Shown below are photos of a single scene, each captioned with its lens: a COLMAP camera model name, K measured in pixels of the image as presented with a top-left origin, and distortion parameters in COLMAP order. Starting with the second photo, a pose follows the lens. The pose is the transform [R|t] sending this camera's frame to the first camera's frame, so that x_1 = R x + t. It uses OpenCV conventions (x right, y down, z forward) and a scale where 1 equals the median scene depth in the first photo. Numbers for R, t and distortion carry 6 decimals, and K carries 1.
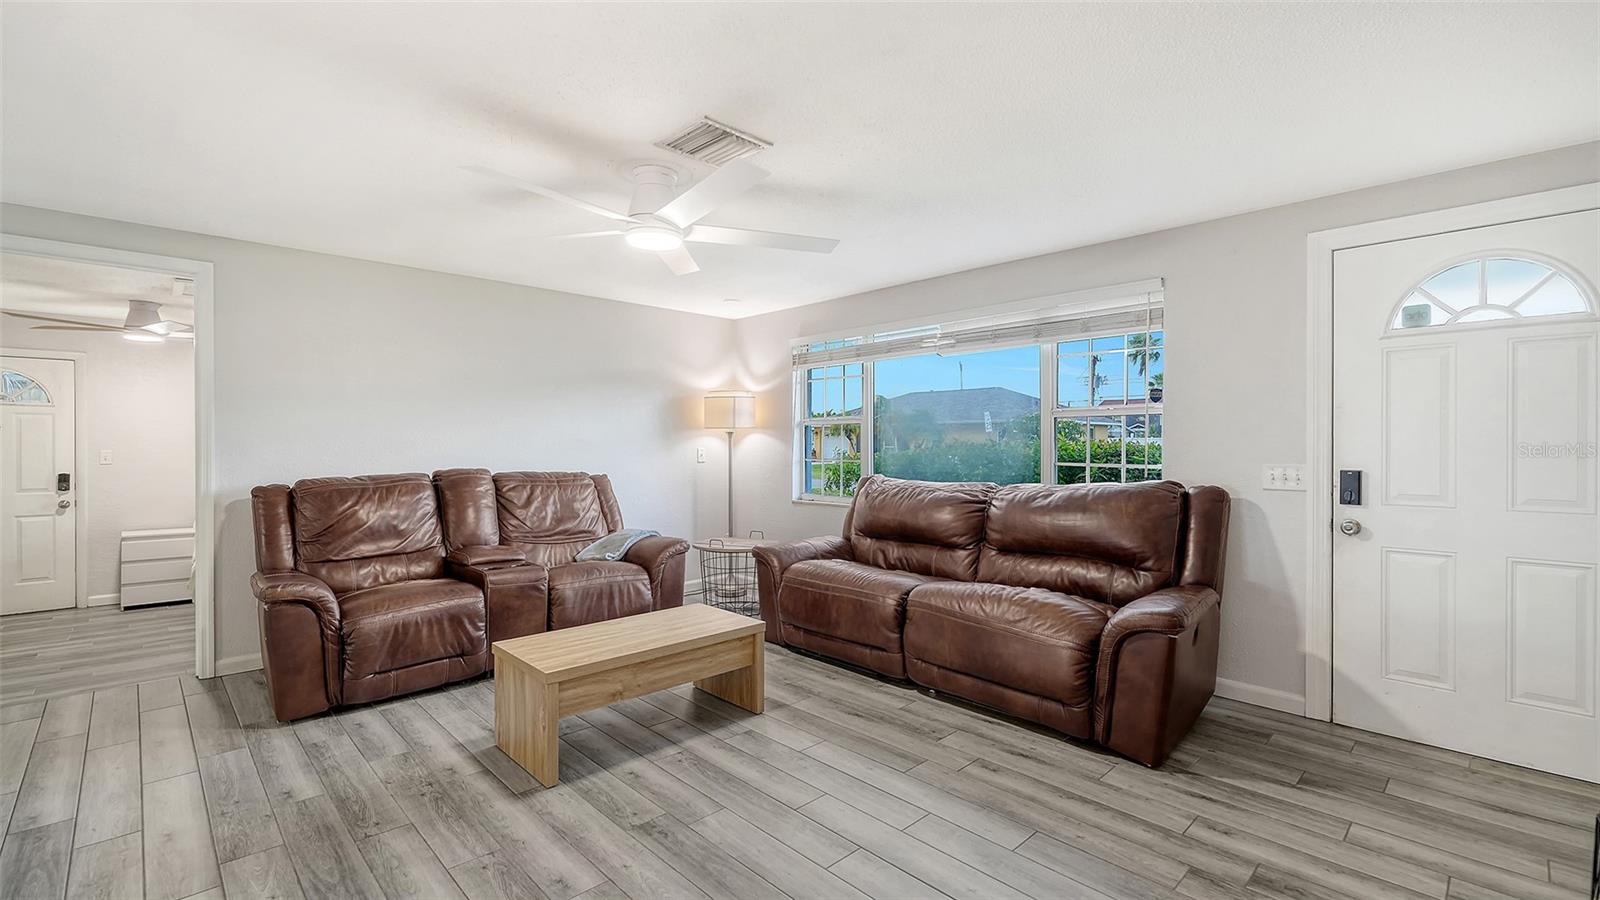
lens RADIAL K [[690.9, 0, 800.0], [0, 690.9, 450.0], [0, 0, 1]] dist [0.001612, 0.000058]
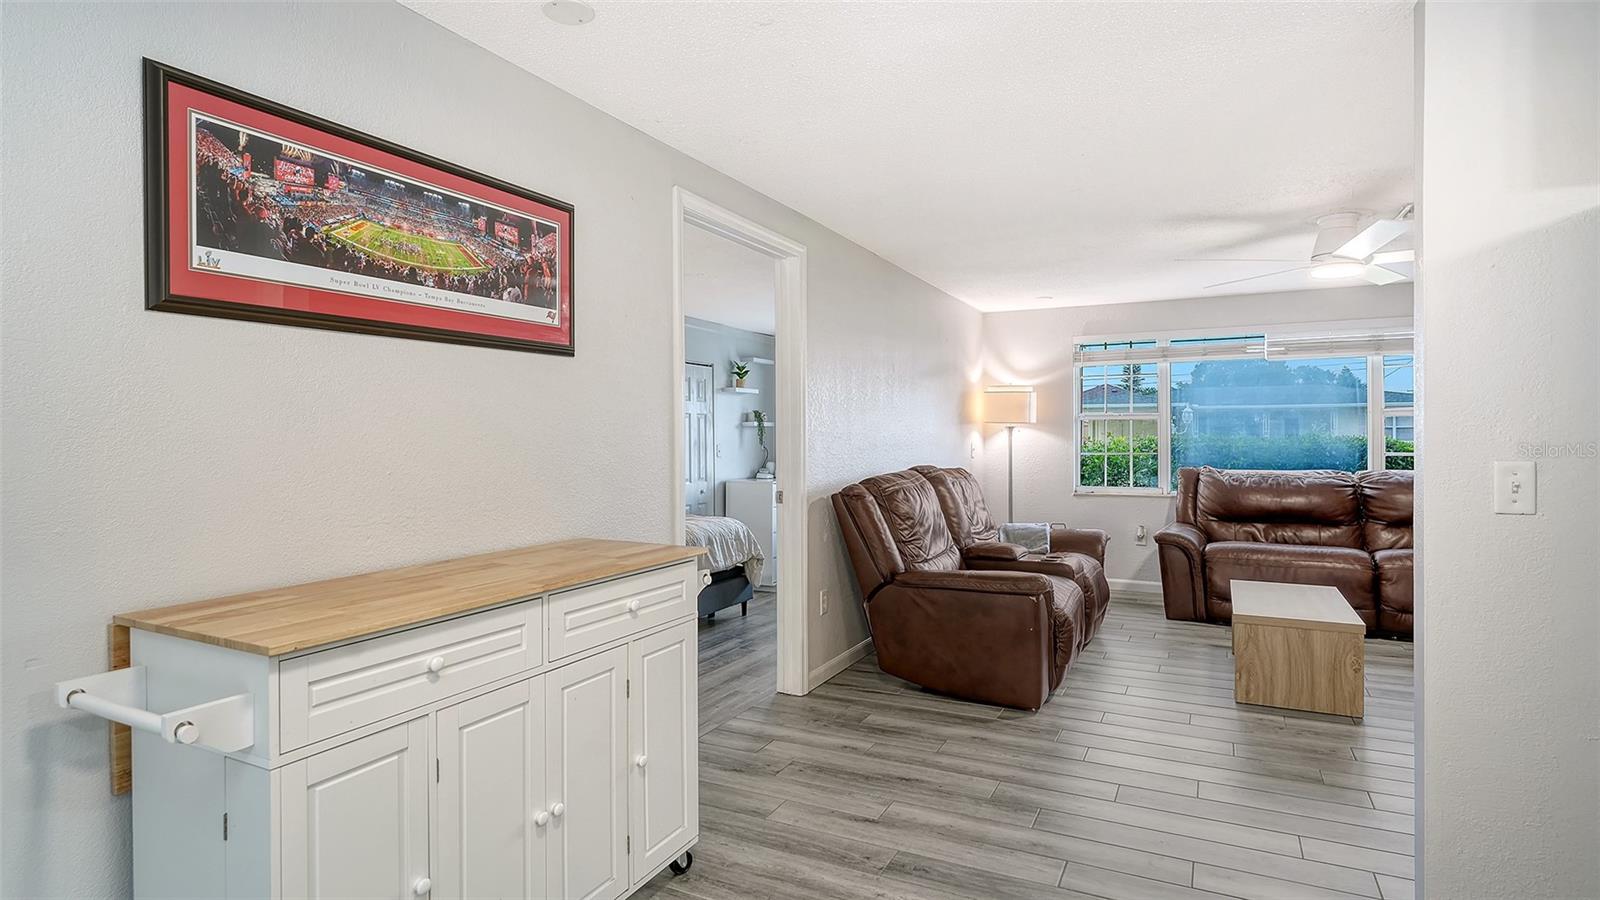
lens RADIAL K [[821.2, 0, 800.0], [0, 821.2, 450.0], [0, 0, 1]] dist [0.000378, -0.000622]
pose [[0.946239, -0.012499, 0.323227, -1.532801], [0.011612, 0.999922, 0.004675, -0.007391], [-0.323261, -0.000671, 0.946310, -0.052939]]
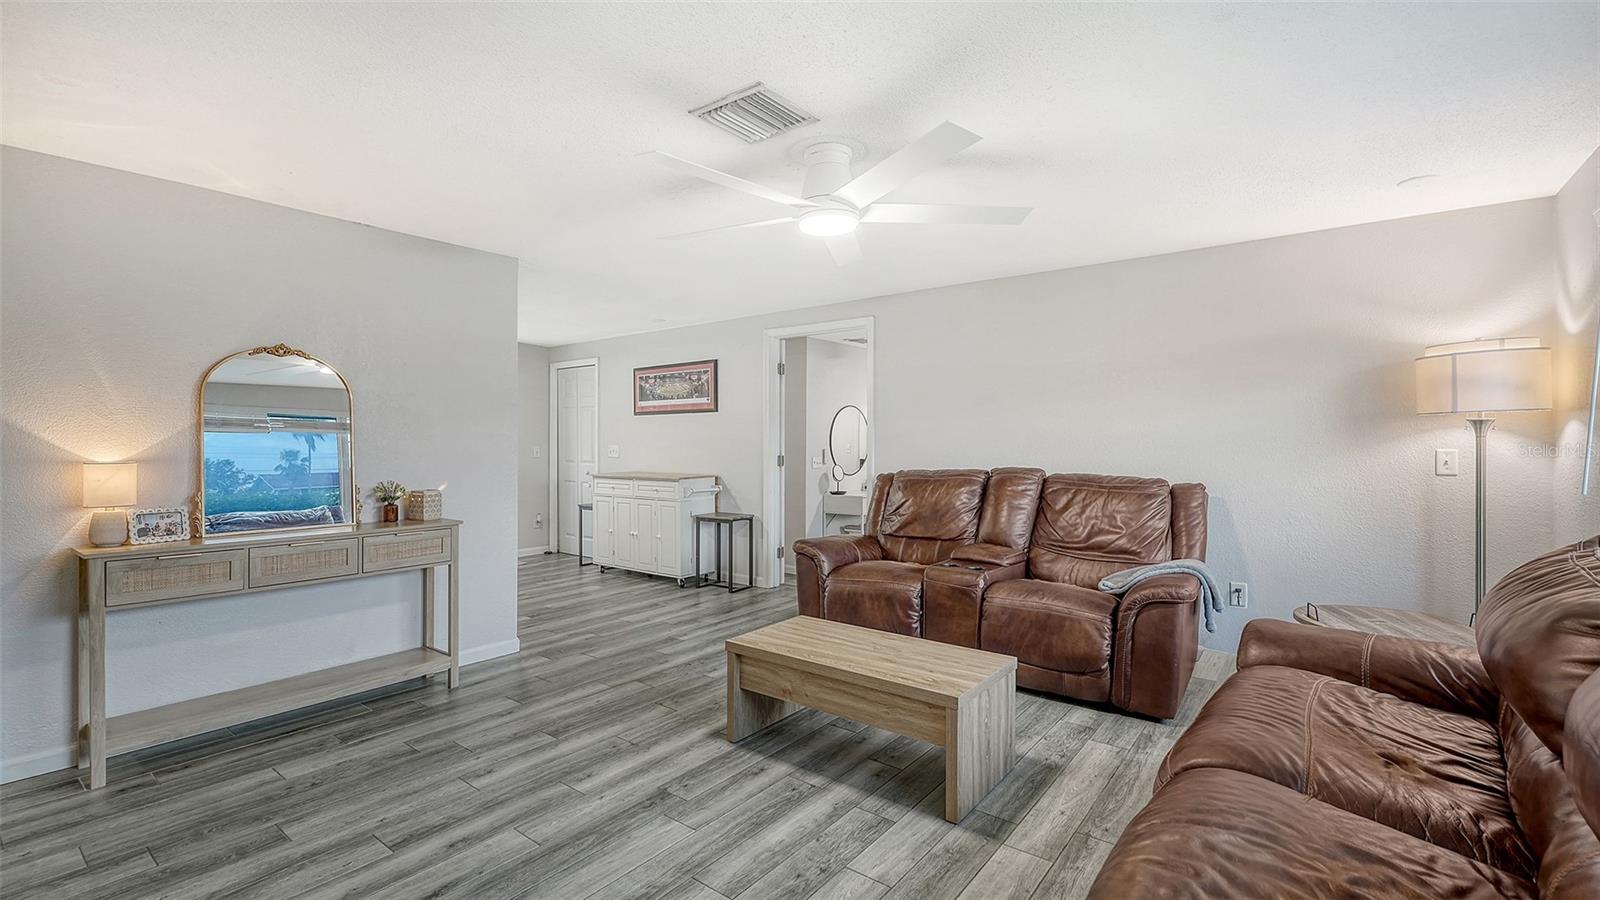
lens RADIAL K [[690.9, 0, 800.0], [0, 690.9, 450.0], [0, 0, 1]] dist [0.001612, 0.000058]
pose [[0.143898, 0.006958, -0.989568, 0.678085], [-0.007486, 0.999954, 0.005942, -0.003313], [0.989564, 0.006553, 0.143944, 0.815323]]
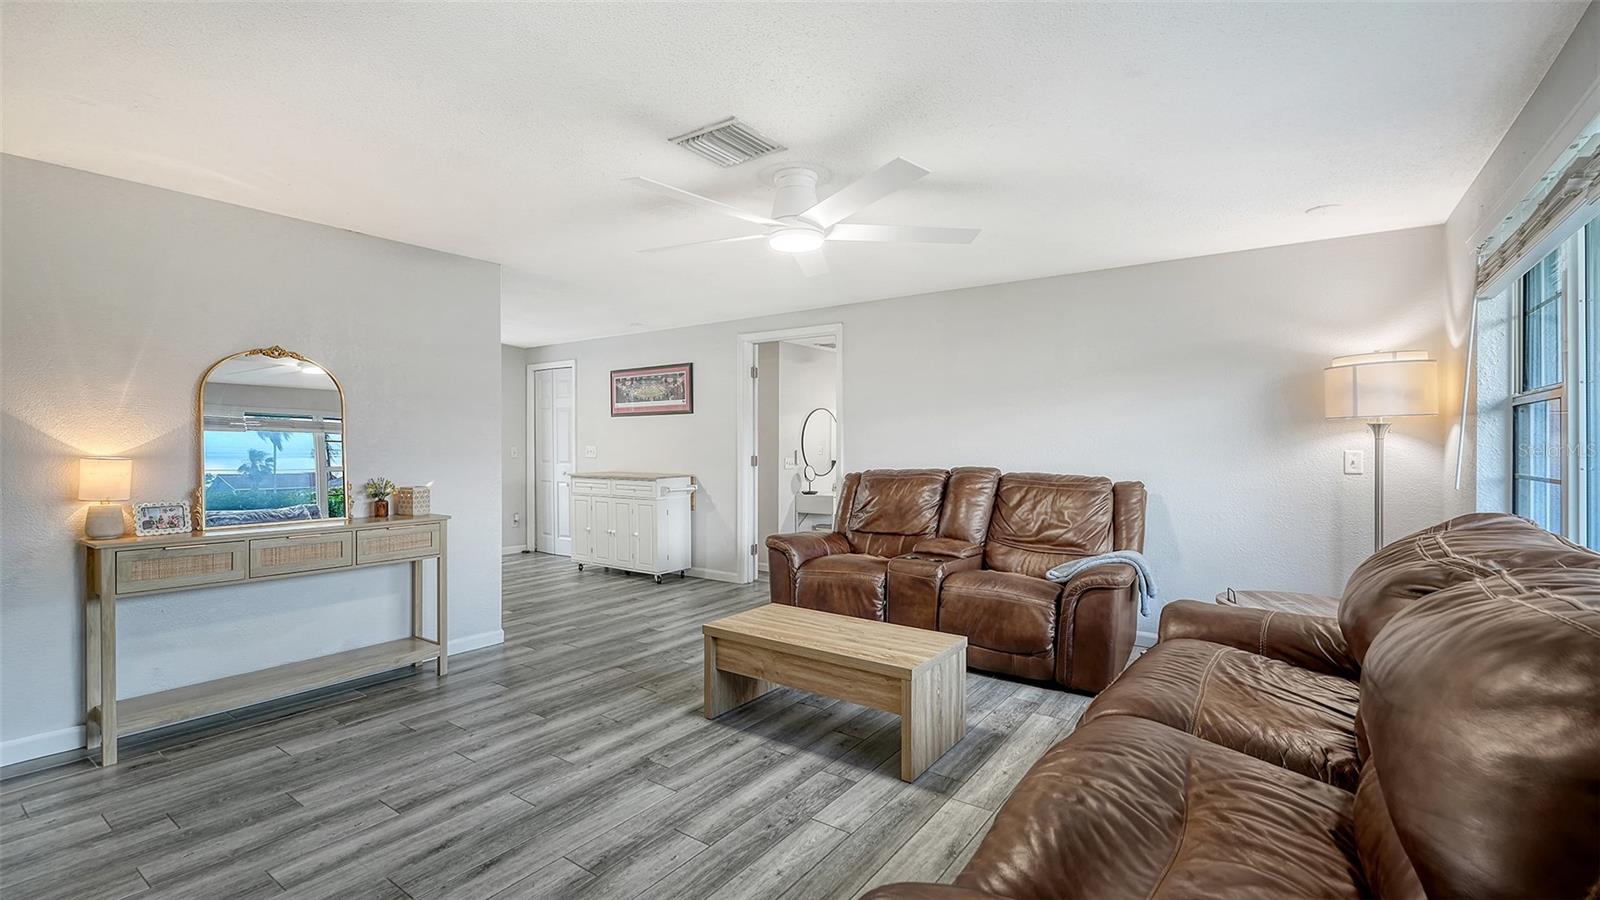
lens RADIAL K [[681.6, 0, 805.7], [0, 681.6, 482.7], [0, 0, 1]] dist [0.000532, -0.000034]
pose [[0.189742, 0.051083, -0.980504, 0.739288], [-0.010279, 0.998694, 0.050041, 0.000842], [0.981780, 0.000584, 0.190019, 0.810045]]
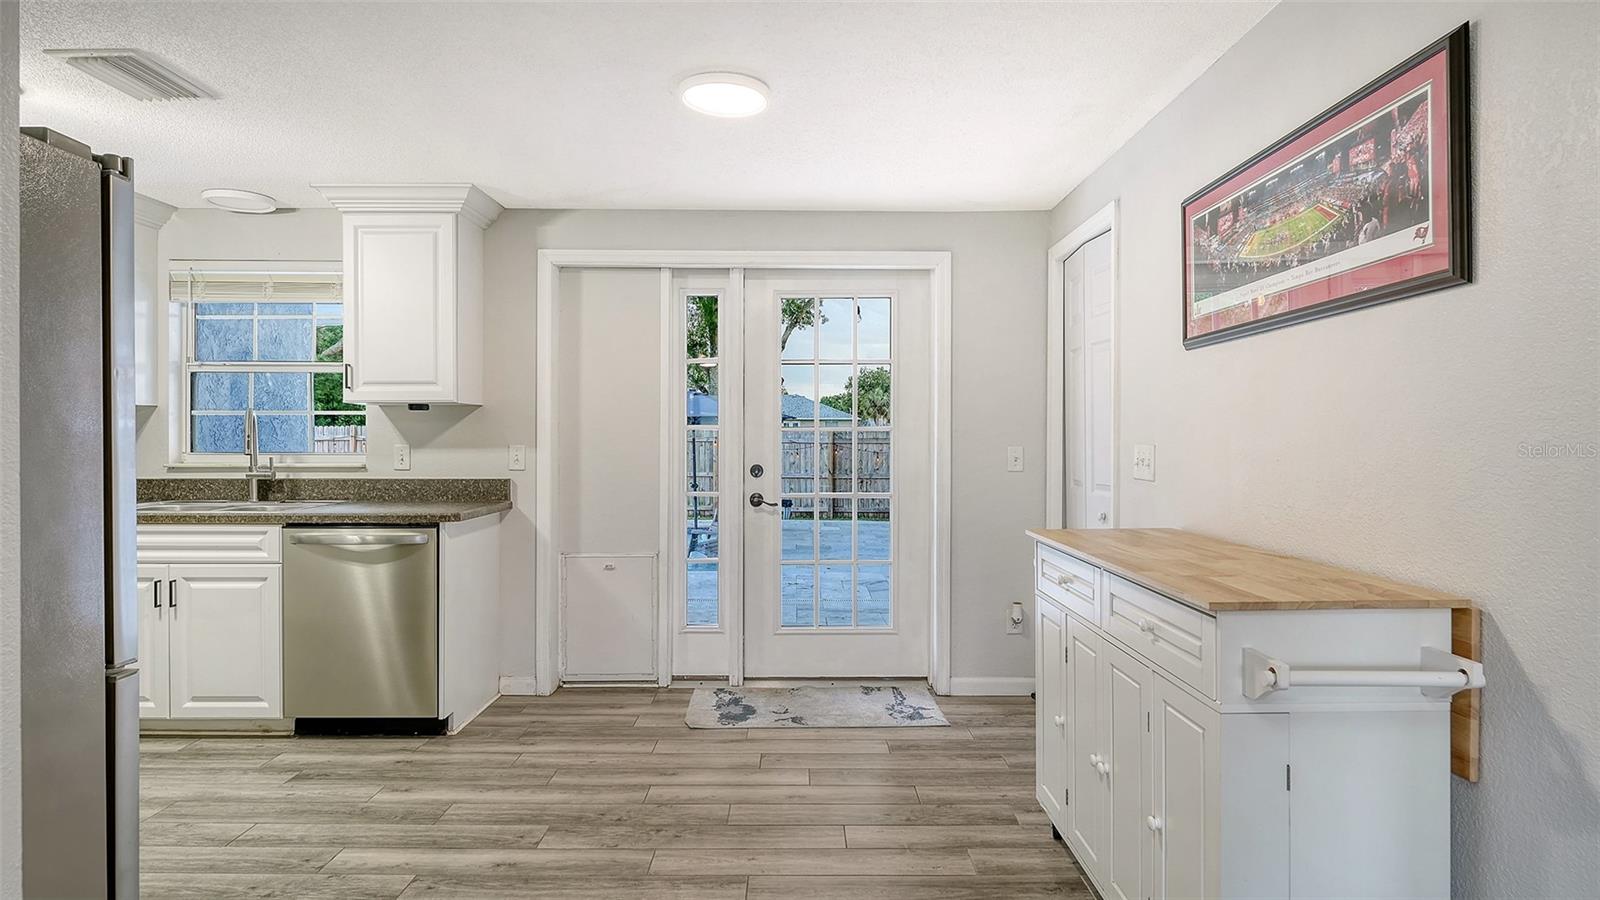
lens RADIAL K [[874.8, 0, 800.2], [0, 874.8, 432.1], [0, 0, 1]] dist [-0.001670, -0.000333]
pose [[-0.692999, -0.002545, -0.720934, -0.790797], [-0.005345, 0.999984, 0.001609, -0.012345], [0.720919, 0.004969, -0.693002, 0.946724]]
